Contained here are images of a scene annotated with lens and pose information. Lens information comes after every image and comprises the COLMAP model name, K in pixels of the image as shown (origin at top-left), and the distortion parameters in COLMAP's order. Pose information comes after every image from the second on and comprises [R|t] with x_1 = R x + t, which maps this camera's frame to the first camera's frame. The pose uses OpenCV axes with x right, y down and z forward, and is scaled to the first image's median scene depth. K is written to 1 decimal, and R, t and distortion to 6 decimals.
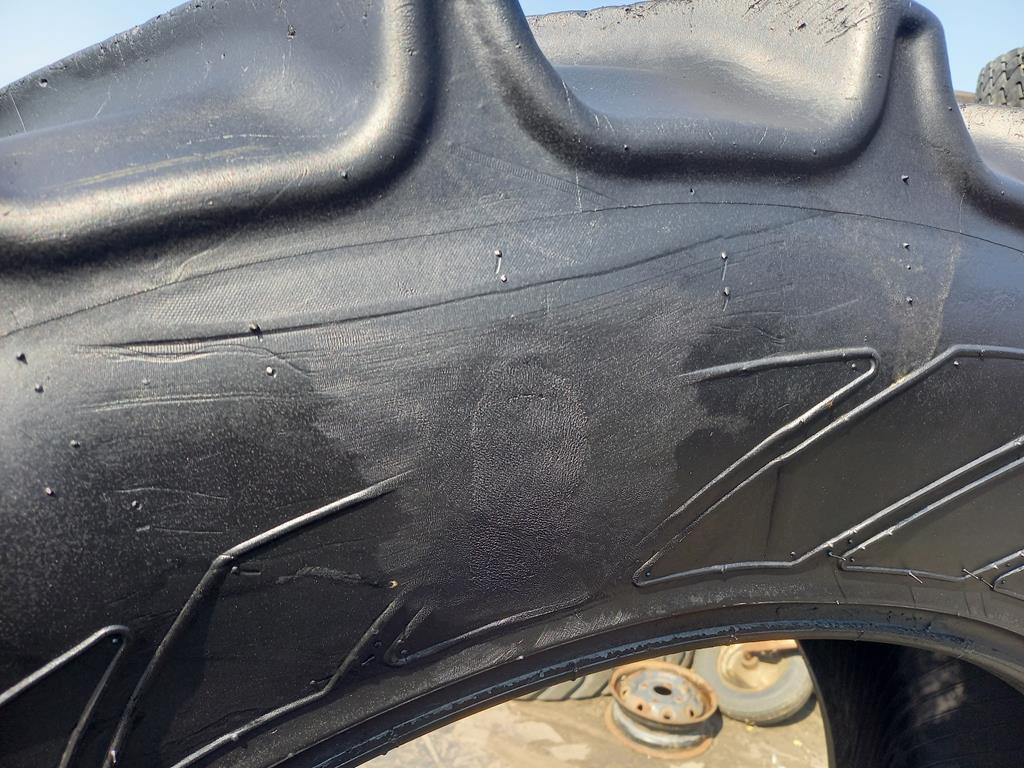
lens RADIAL K [[755.8, 0, 513.9], [0, 755.8, 384.7], [0, 0, 1]] dist [0.031862, -0.027599]
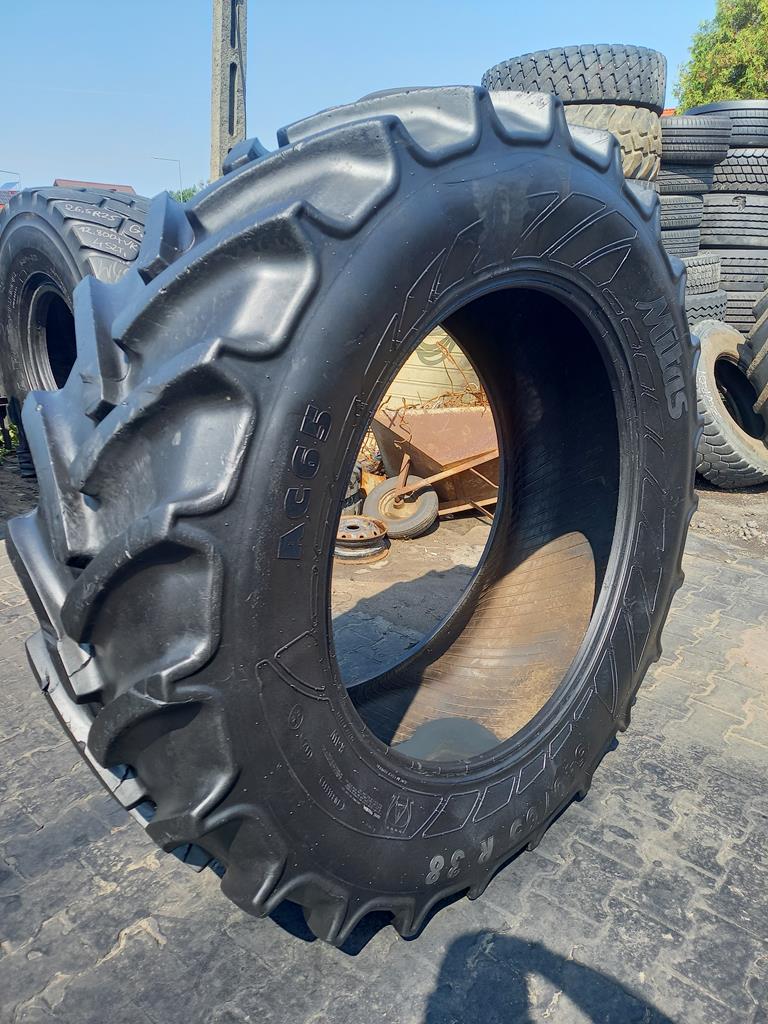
lens RADIAL K [[755.8, 0, 381.7], [0, 755.8, 516.5], [0, 0, 1]] dist [0.031862, -0.027599]
pose [[0.899016, -0.194281, 0.392461, -0.340764], [0.127244, 0.973426, 0.190397, 0.110750], [-0.419023, -0.121232, 0.899846, -0.365240]]
